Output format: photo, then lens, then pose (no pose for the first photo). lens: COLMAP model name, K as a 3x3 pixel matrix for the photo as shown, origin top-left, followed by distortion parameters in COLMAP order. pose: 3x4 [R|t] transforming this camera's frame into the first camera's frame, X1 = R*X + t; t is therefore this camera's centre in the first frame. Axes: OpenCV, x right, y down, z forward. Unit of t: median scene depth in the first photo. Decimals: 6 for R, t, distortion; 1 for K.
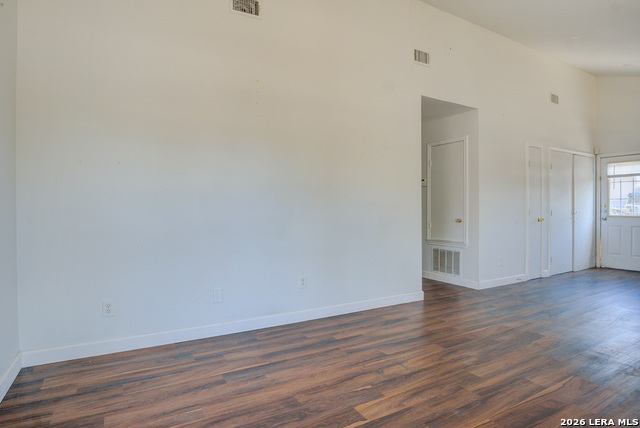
lens RADIAL K [[359.9, 0, 318.7], [0, 359.9, 209.1], [0, 0, 1]] dist [-0.043145, 0.003120]
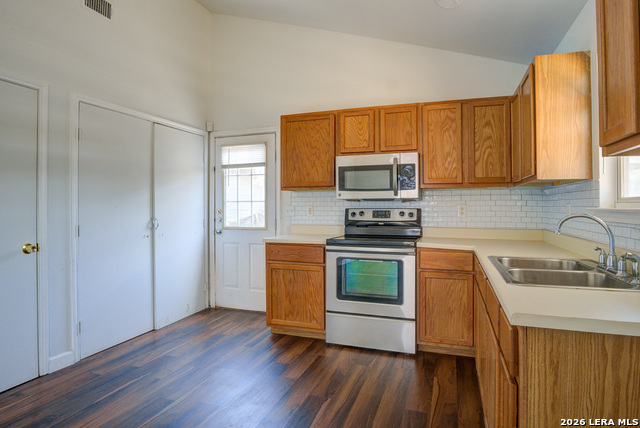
lens RADIAL K [[359.9, 0, 317.7], [0, 359.9, 202.5], [0, 0, 1]] dist [-0.043145, 0.003120]
pose [[0.774374, 0.000449, 0.632728, 0.542764], [0.012547, 0.999792, -0.016066, -0.013702], [-0.632603, 0.020380, 0.774208, 0.375292]]
